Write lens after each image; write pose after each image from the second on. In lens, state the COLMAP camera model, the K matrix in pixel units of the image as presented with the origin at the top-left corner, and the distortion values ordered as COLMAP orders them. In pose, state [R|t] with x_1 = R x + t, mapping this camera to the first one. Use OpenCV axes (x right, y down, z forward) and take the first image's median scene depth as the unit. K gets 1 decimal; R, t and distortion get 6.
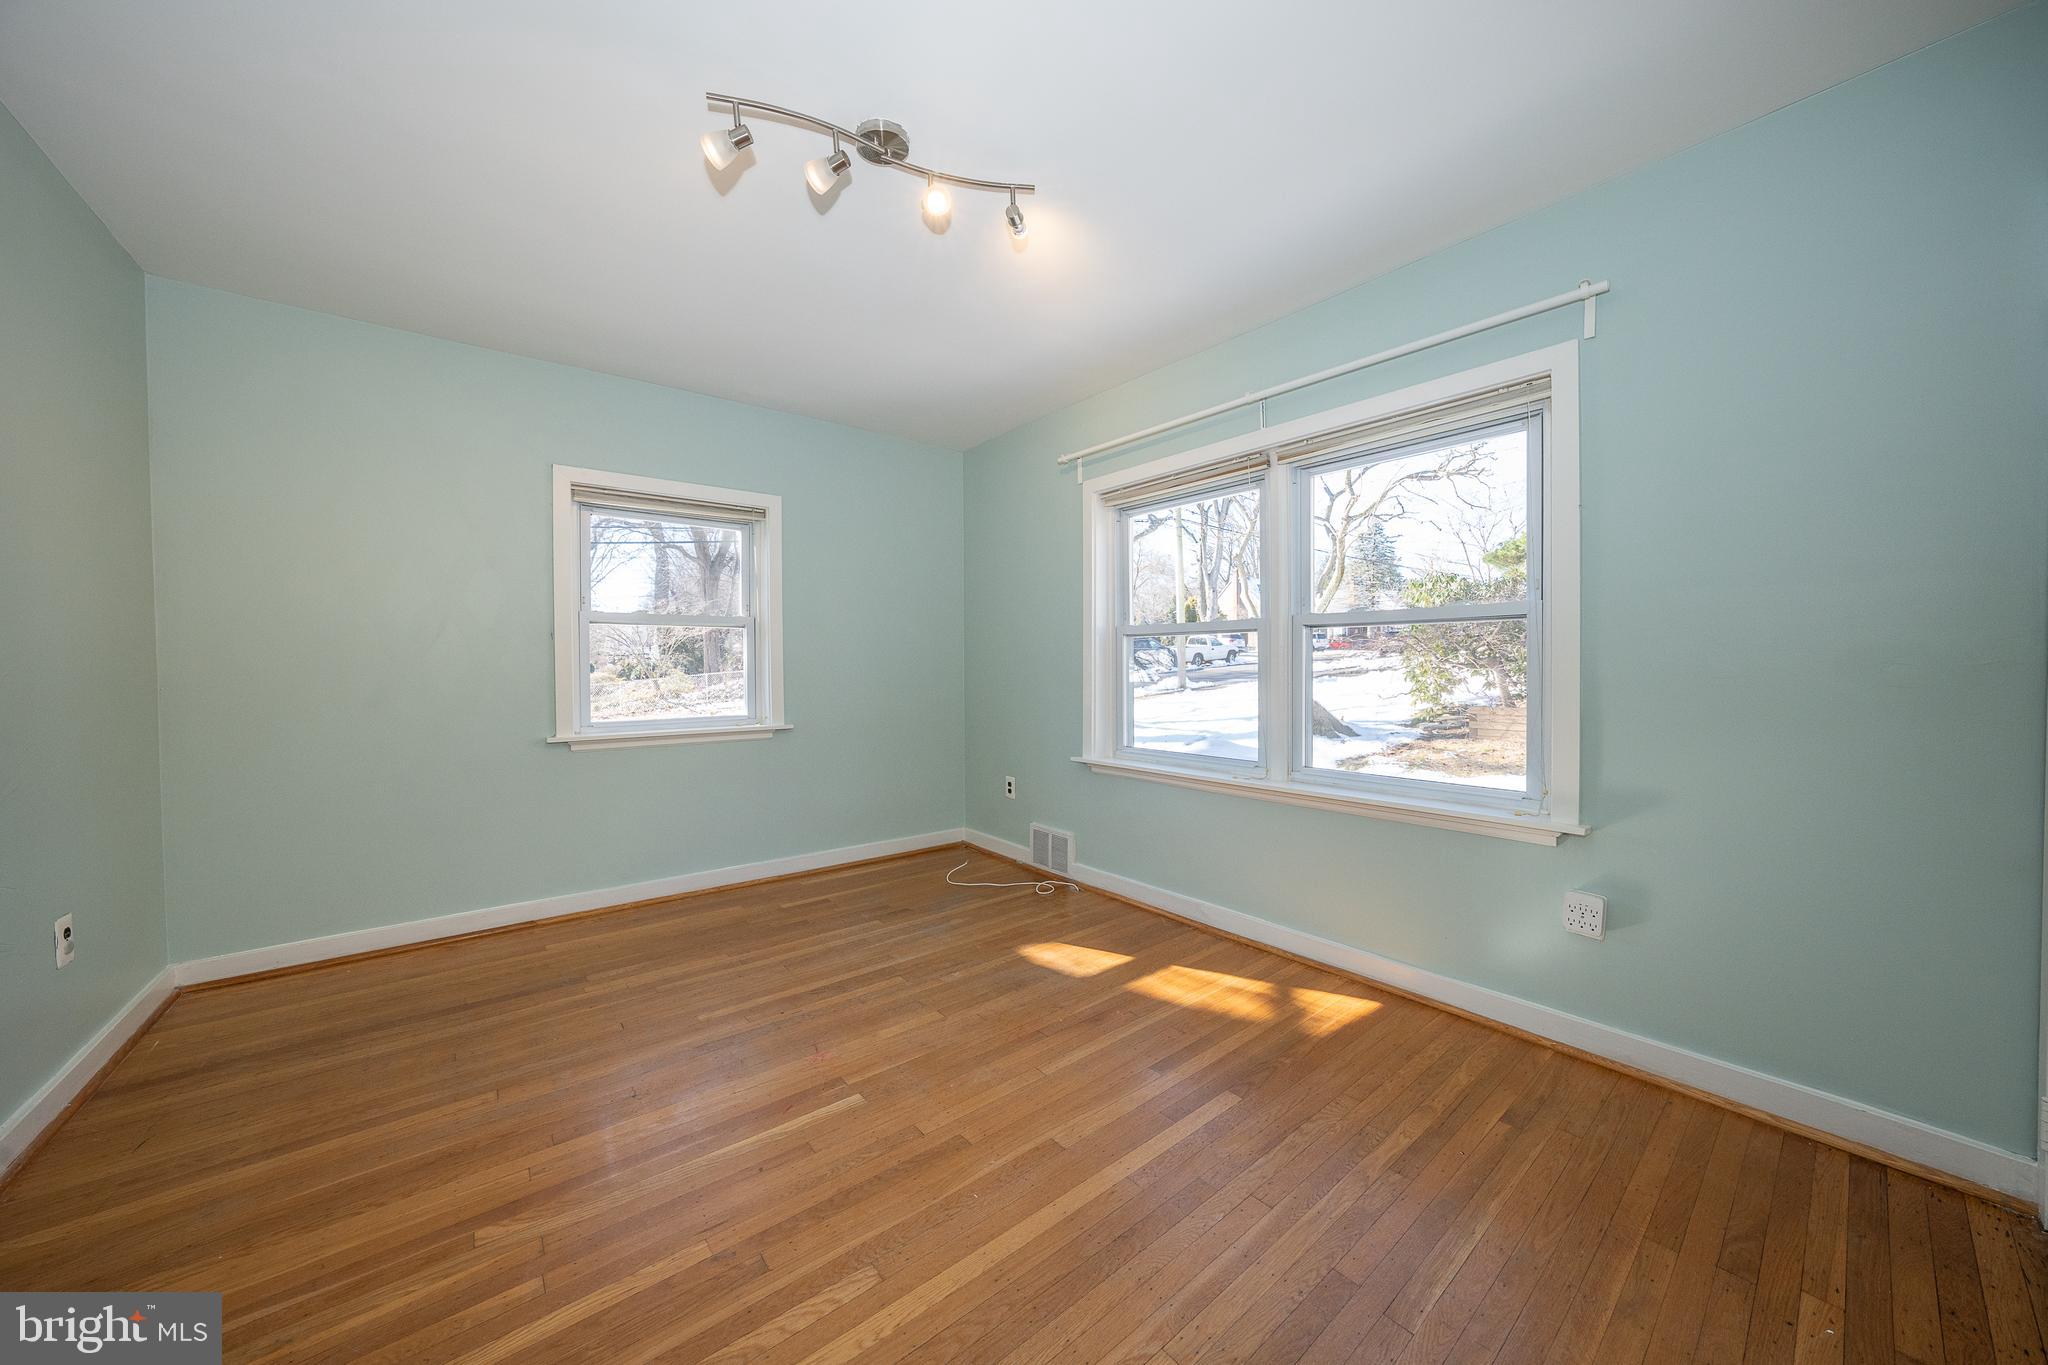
lens RADIAL K [[702.4, 0, 1026.7], [0, 702.4, 674.8], [0, 0, 1]] dist [-0.030248, 0.006993]
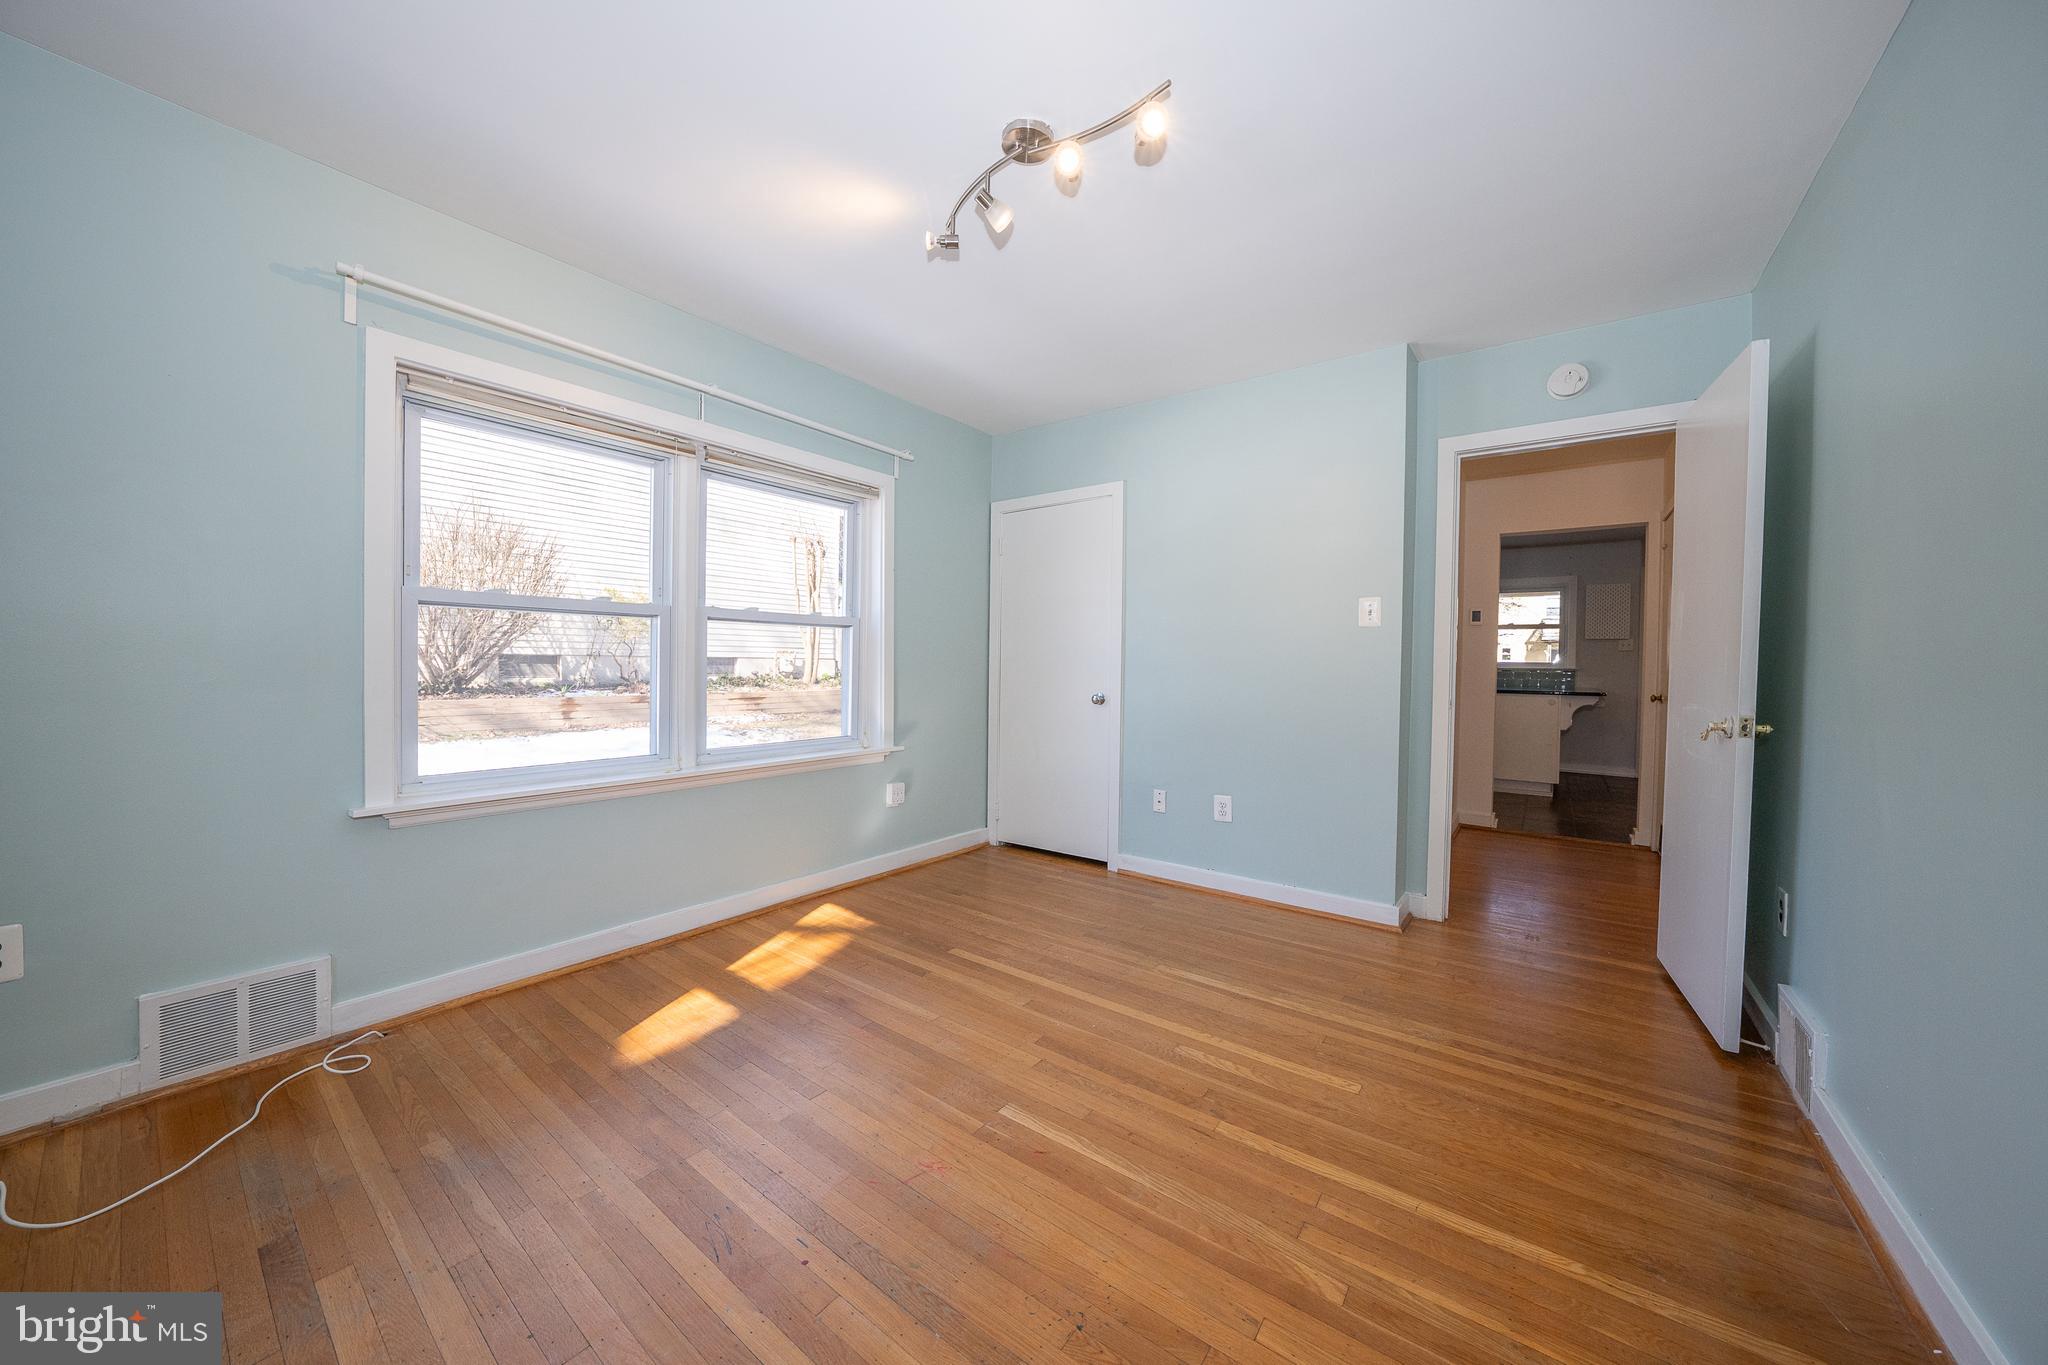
lens RADIAL K [[702.4, 0, 1026.7], [0, 702.4, 674.8], [0, 0, 1]] dist [-0.030248, 0.006993]
pose [[-0.238486, -0.016085, 0.971013, -0.902411], [0.002360, 0.999850, 0.017143, 0.000239], [-0.971143, 0.006380, -0.238413, 0.929389]]
